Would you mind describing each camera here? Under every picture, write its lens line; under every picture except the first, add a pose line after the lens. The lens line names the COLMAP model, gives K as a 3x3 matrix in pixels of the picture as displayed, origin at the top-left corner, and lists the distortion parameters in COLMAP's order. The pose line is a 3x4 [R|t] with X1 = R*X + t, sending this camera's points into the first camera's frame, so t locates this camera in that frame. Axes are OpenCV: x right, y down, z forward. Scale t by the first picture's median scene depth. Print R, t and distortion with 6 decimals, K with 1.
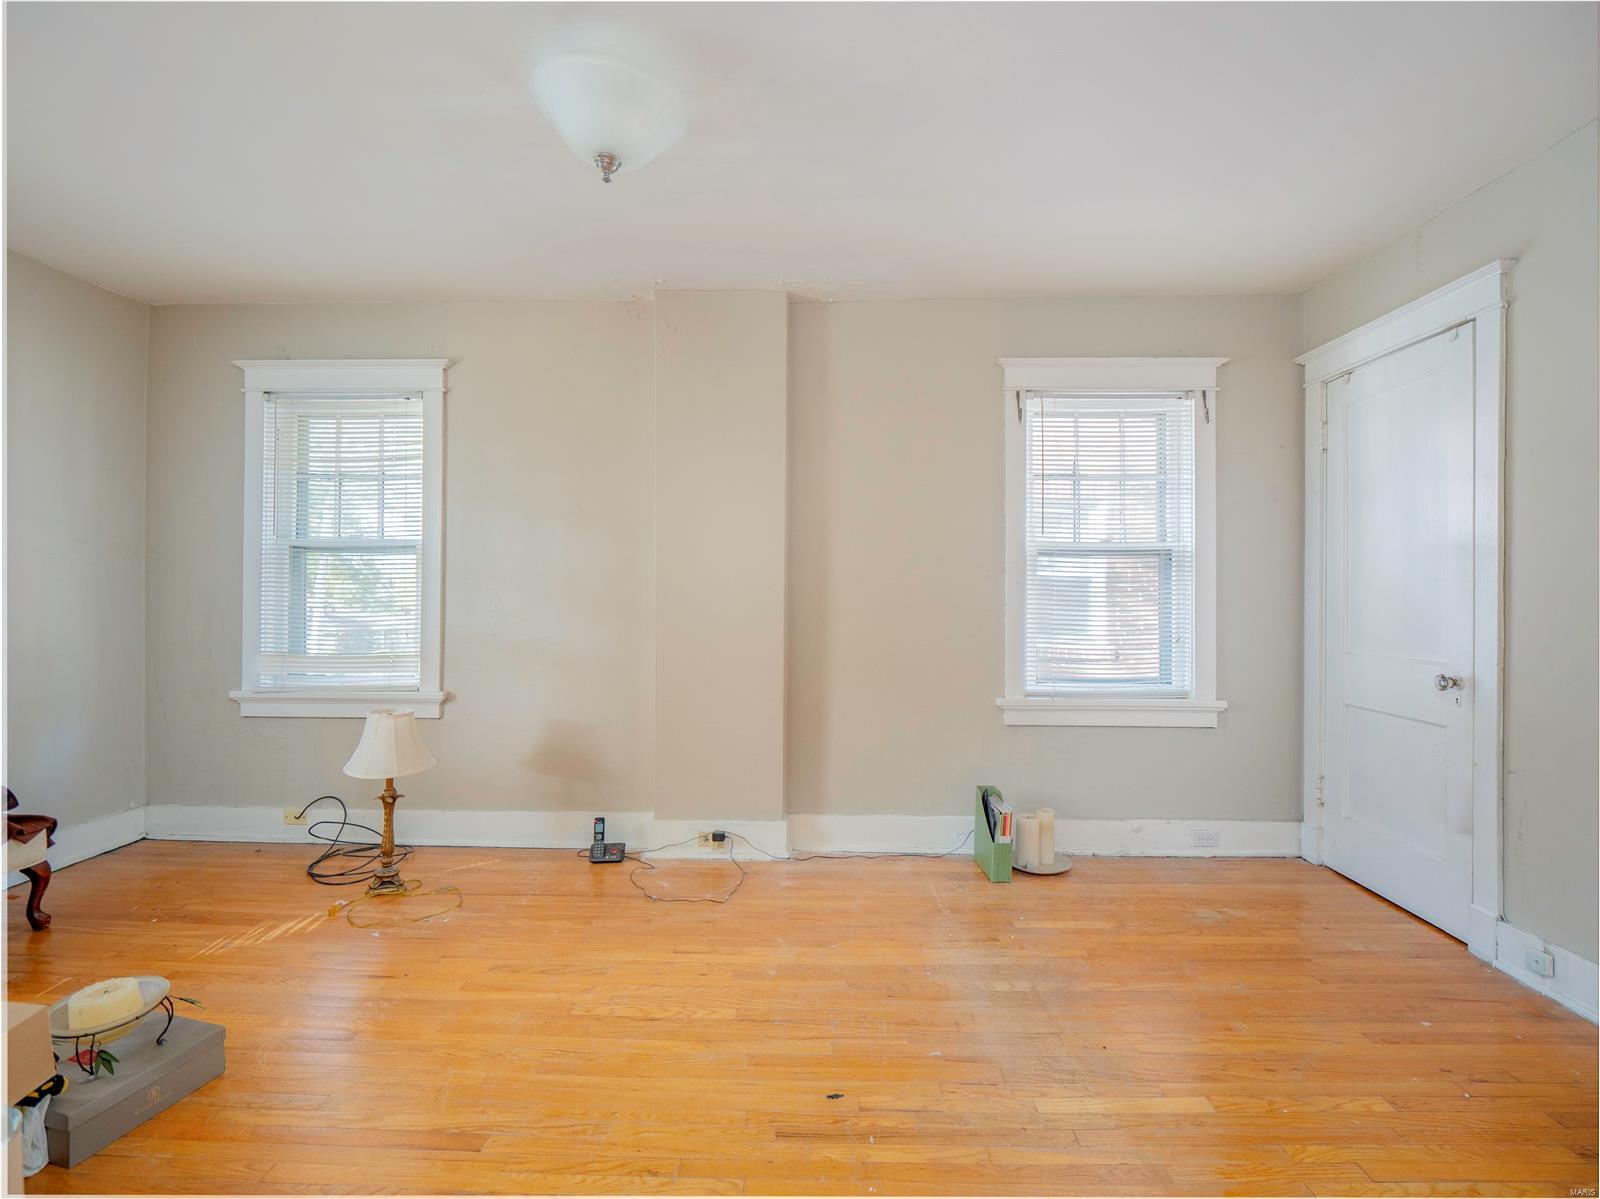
lens RADIAL K [[760.9, 0, 794.3], [0, 760.9, 595.6], [0, 0, 1]] dist [-0.014631, -0.000586]
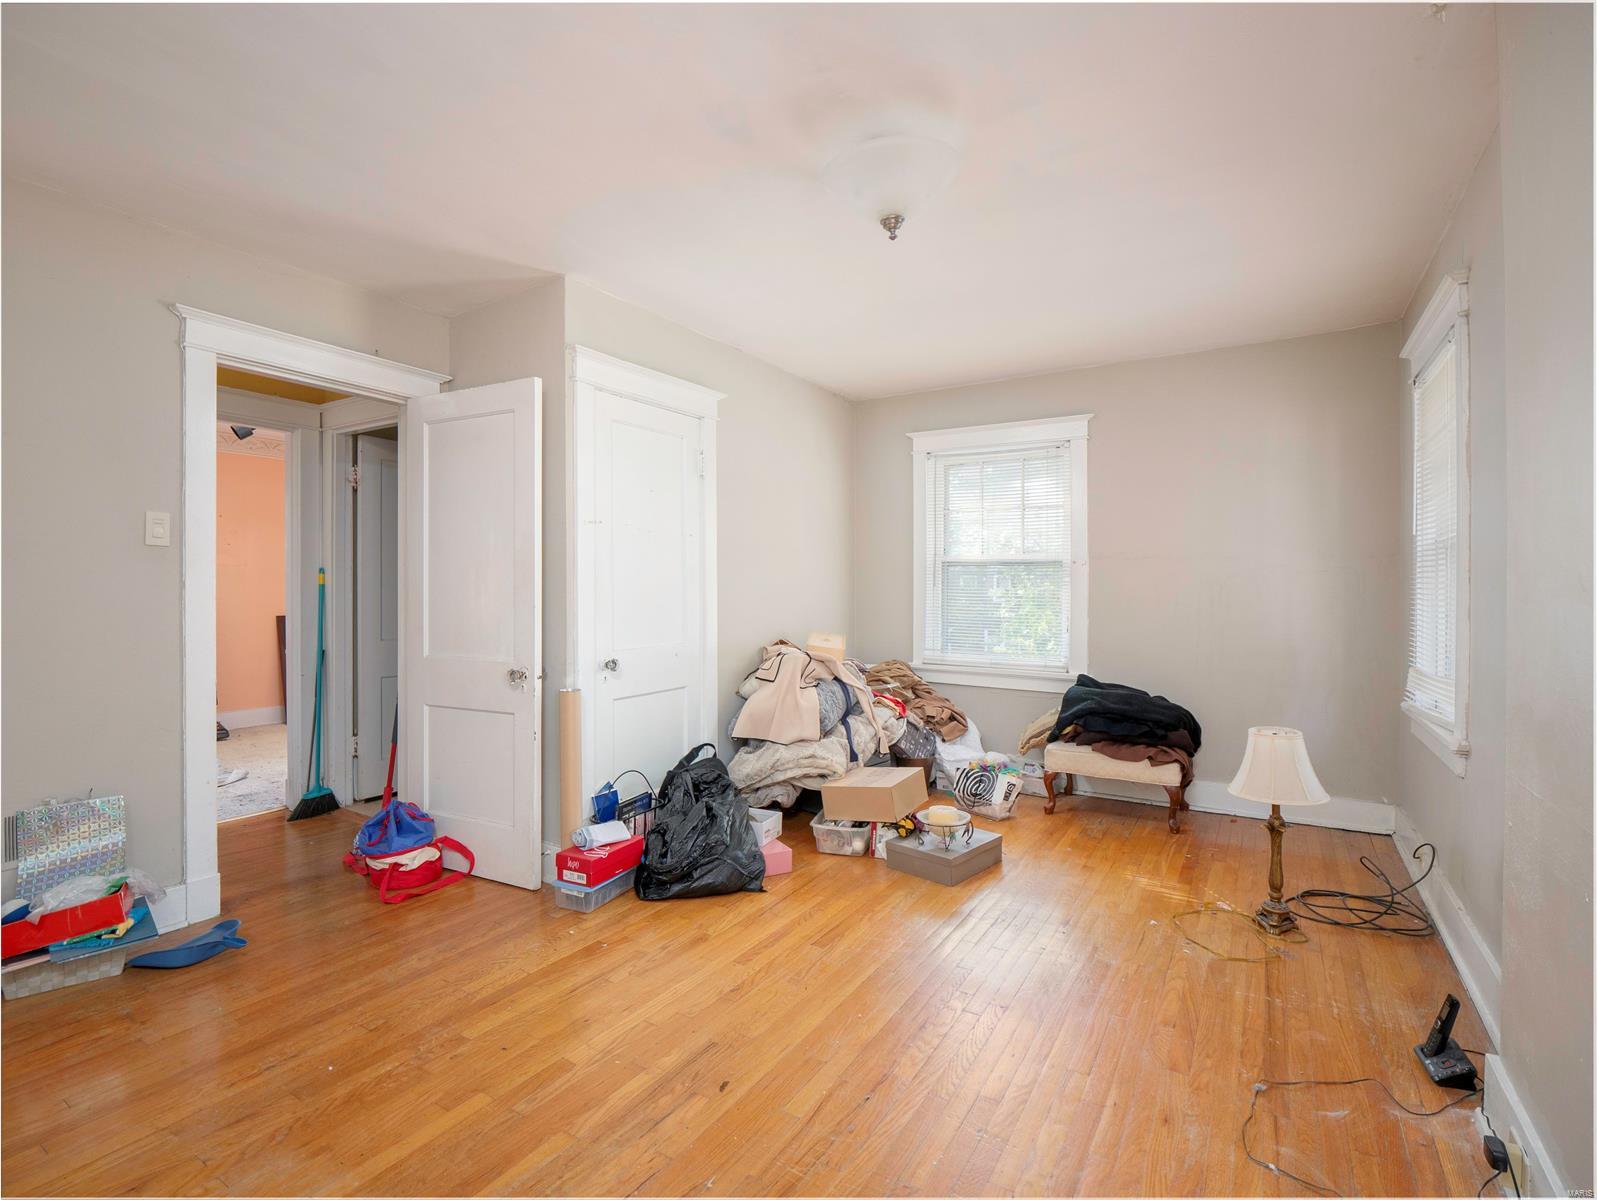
lens RADIAL K [[759.5, 0, 795.1], [0, 759.5, 595.6], [0, 0, 1]] dist [-0.014631, -0.000586]
pose [[-0.505176, 0.000515, -0.863016, 0.867402], [-0.007578, 0.999959, 0.005032, -0.015869], [0.862983, 0.009082, -0.505151, 1.547833]]
